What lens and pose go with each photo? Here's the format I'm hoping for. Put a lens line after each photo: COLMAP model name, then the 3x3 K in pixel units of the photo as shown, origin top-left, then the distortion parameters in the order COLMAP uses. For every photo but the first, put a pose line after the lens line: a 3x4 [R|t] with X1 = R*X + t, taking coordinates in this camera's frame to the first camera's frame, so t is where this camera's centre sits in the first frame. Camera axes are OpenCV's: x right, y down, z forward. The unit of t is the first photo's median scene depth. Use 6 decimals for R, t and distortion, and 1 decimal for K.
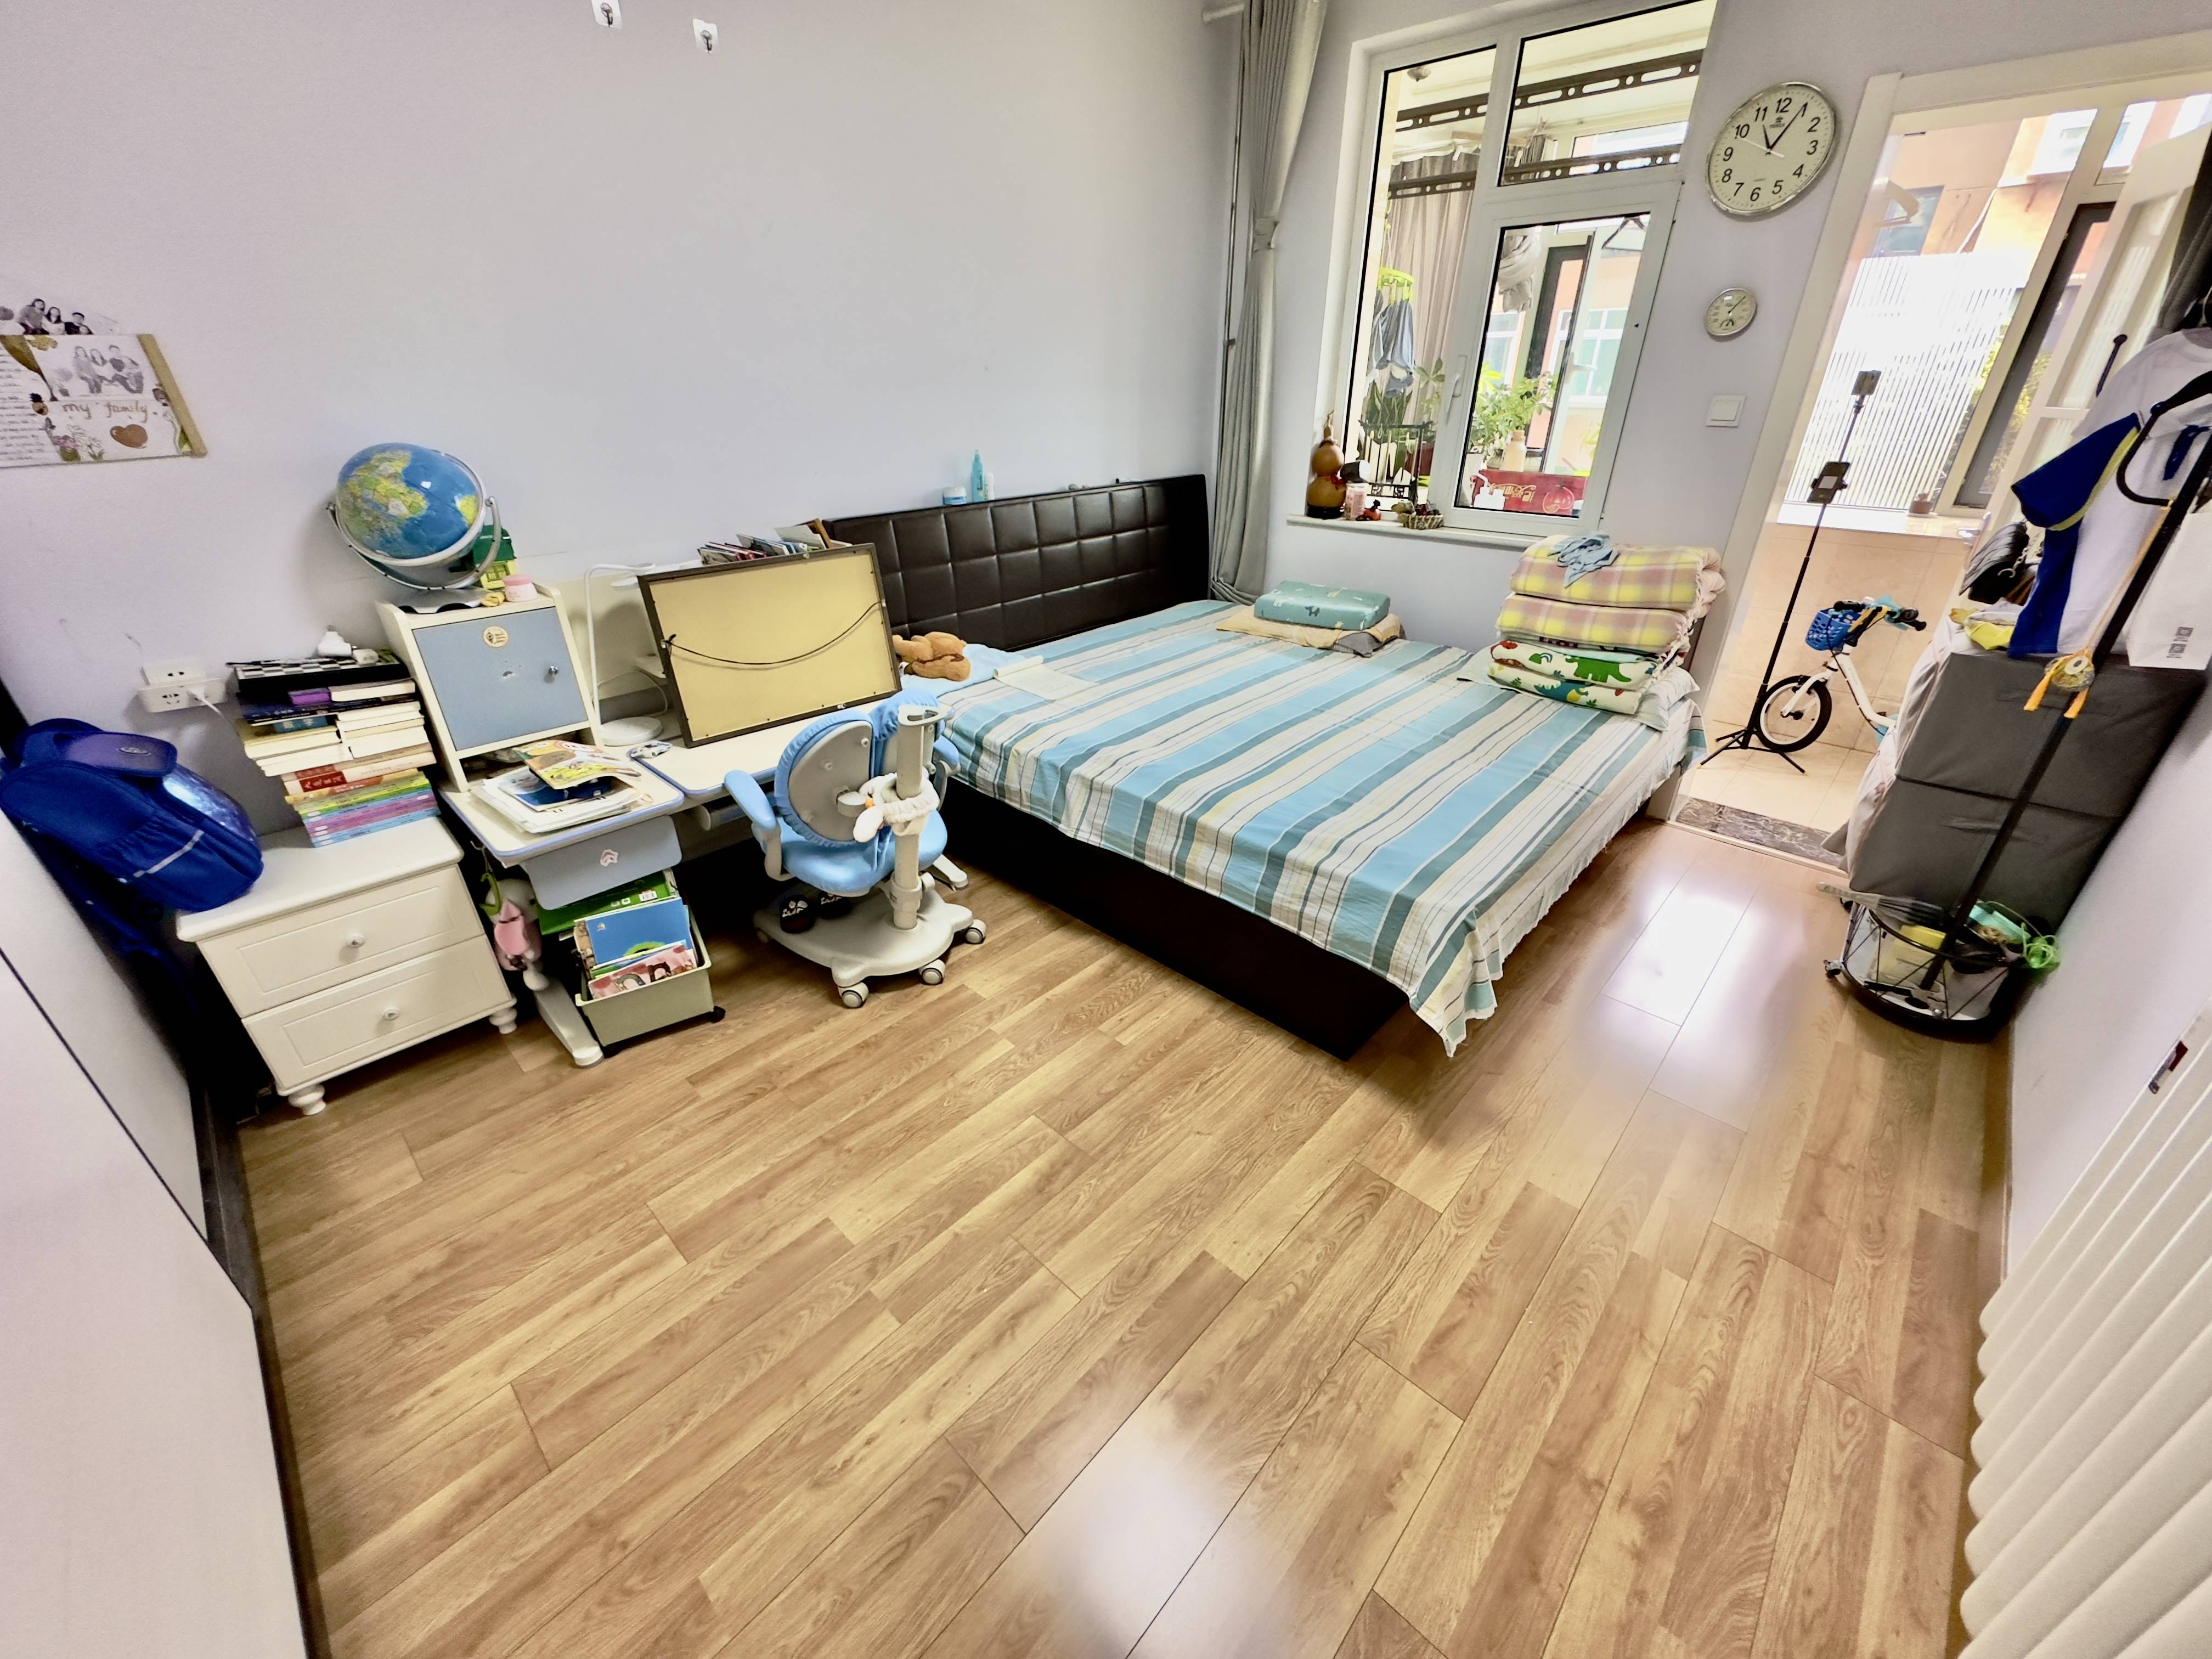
lens RADIAL K [[878.8, 0, 1106.0], [0, 878.8, 829.5], [0, 0, 1]] dist [-0.003031, -0.000348]
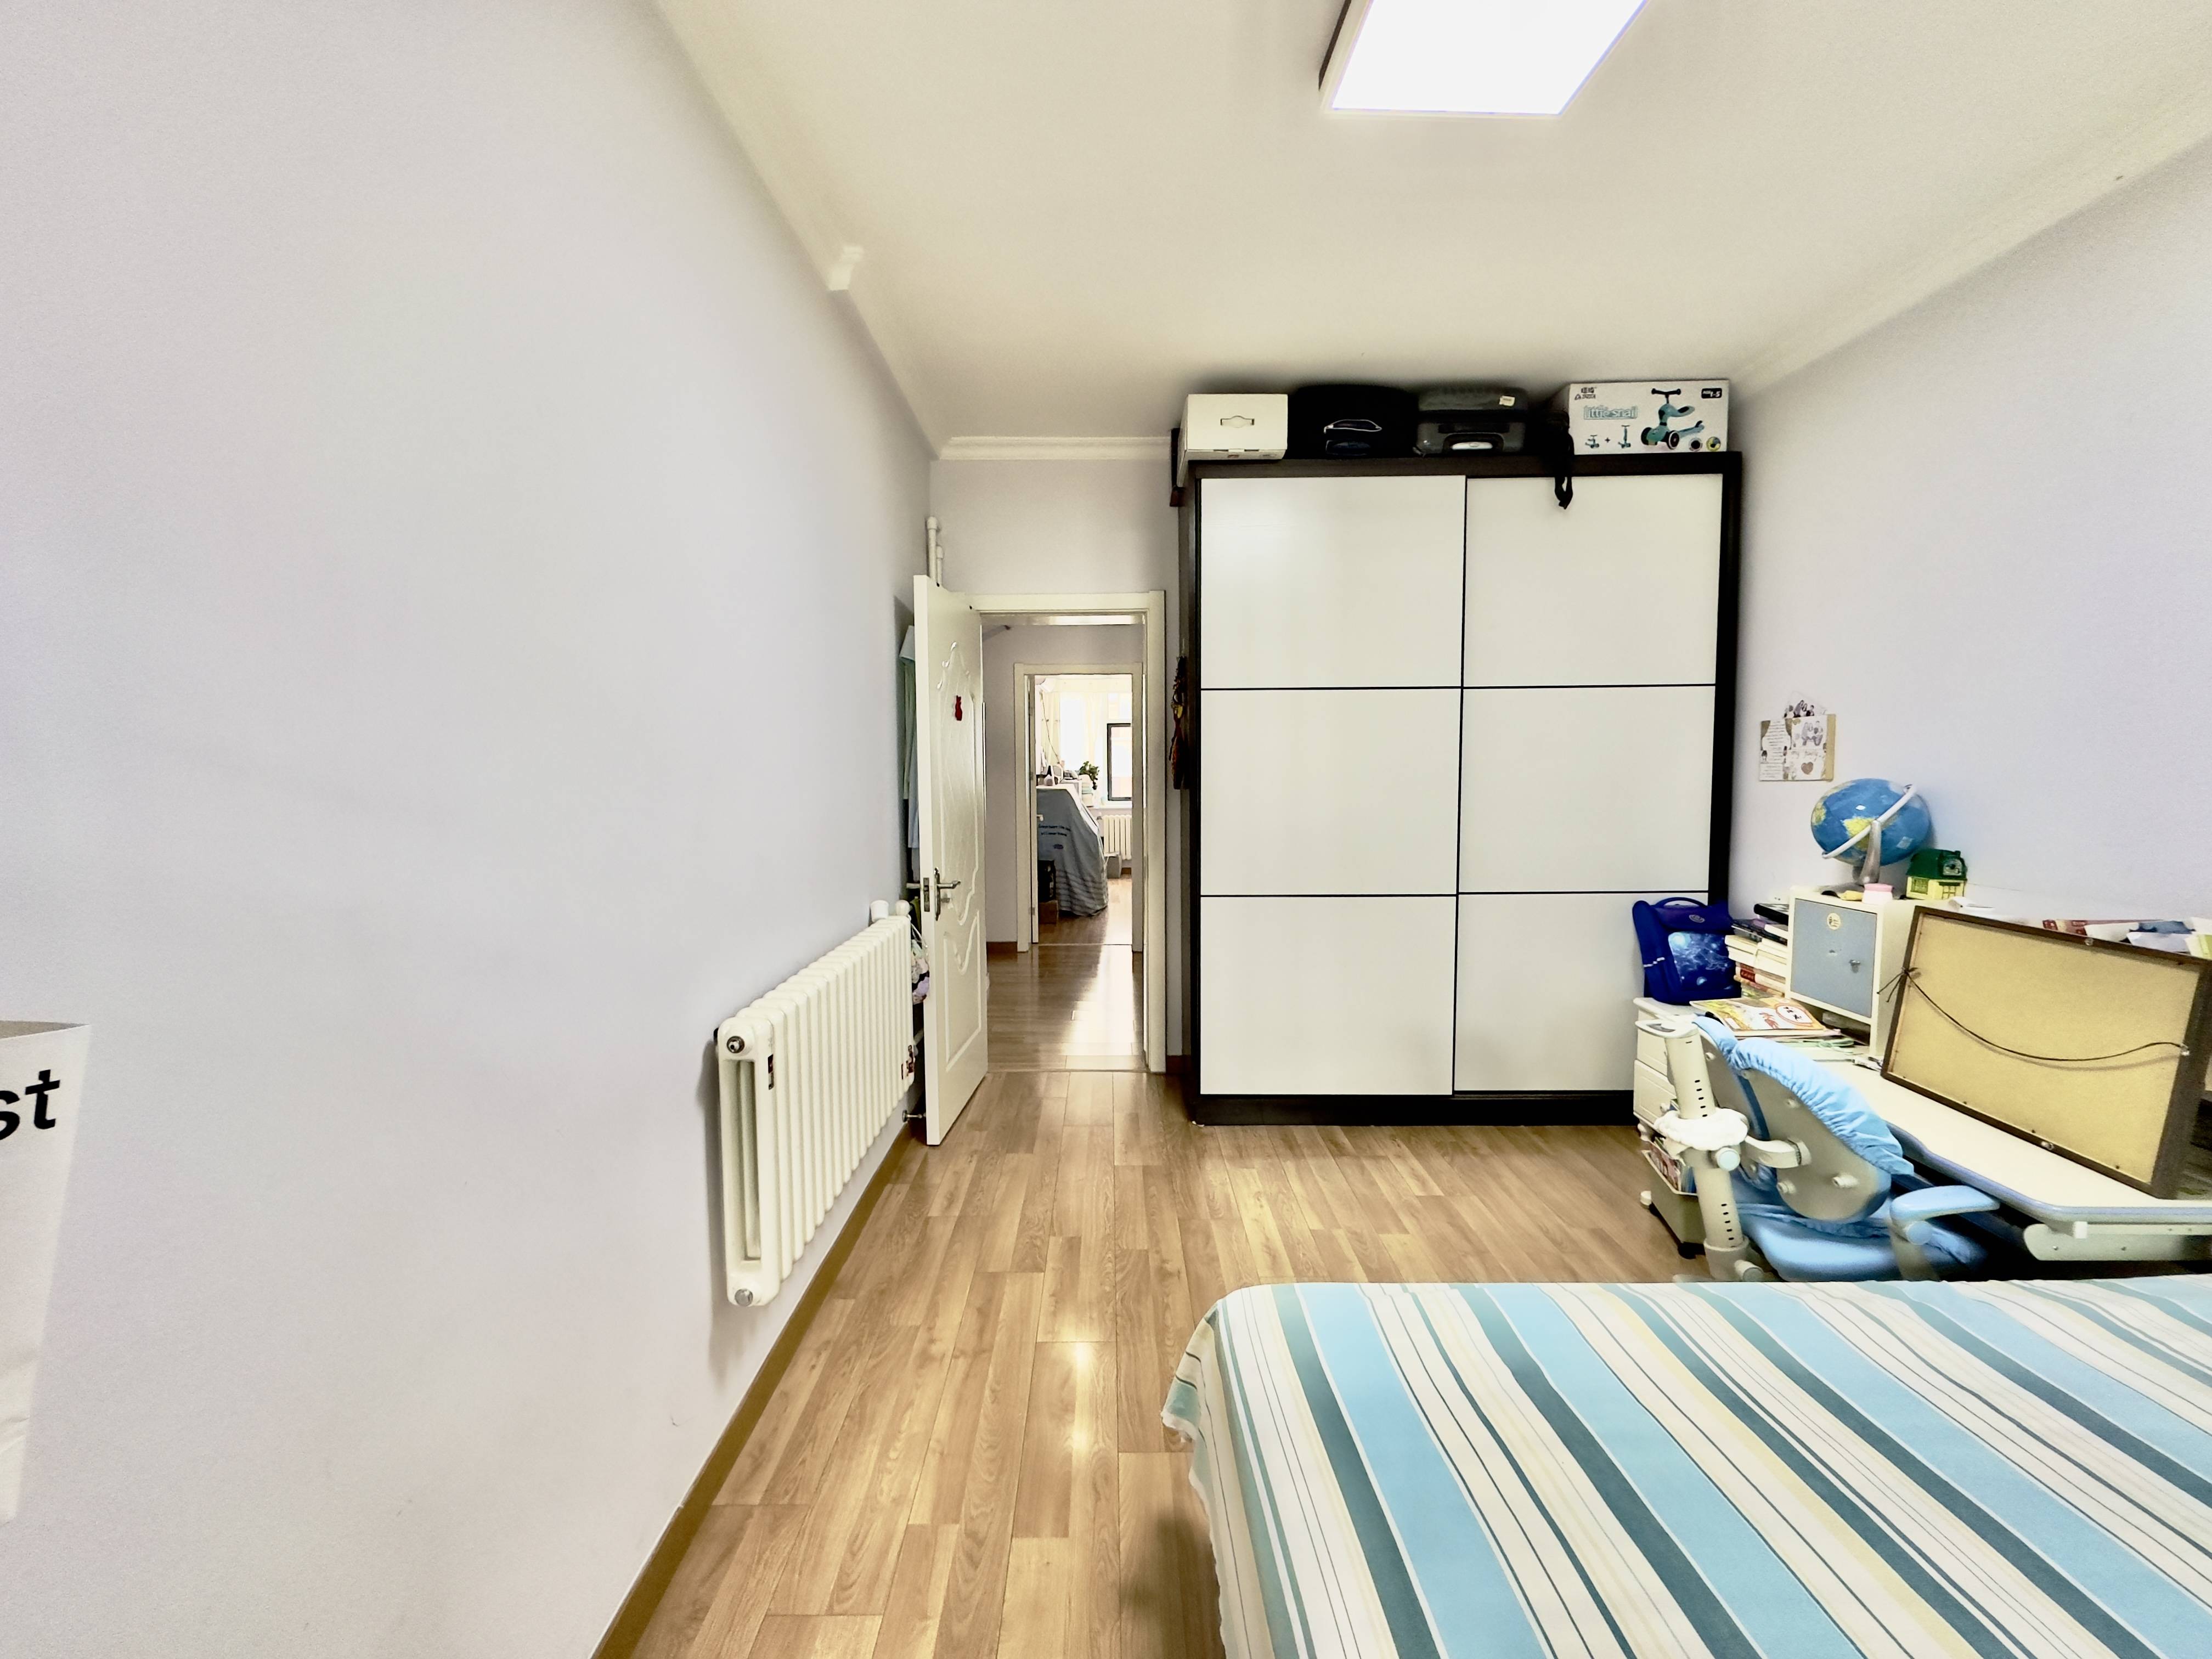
lens RADIAL K [[878.8, 0, 1106.0], [0, 878.8, 829.5], [0, 0, 1]] dist [-0.003031, -0.000348]
pose [[-0.728978, 0.057349, -0.682131, 1.100680], [-0.307047, 0.863224, 0.400708, -0.631546], [0.611811, 0.501554, -0.611662, 1.308134]]
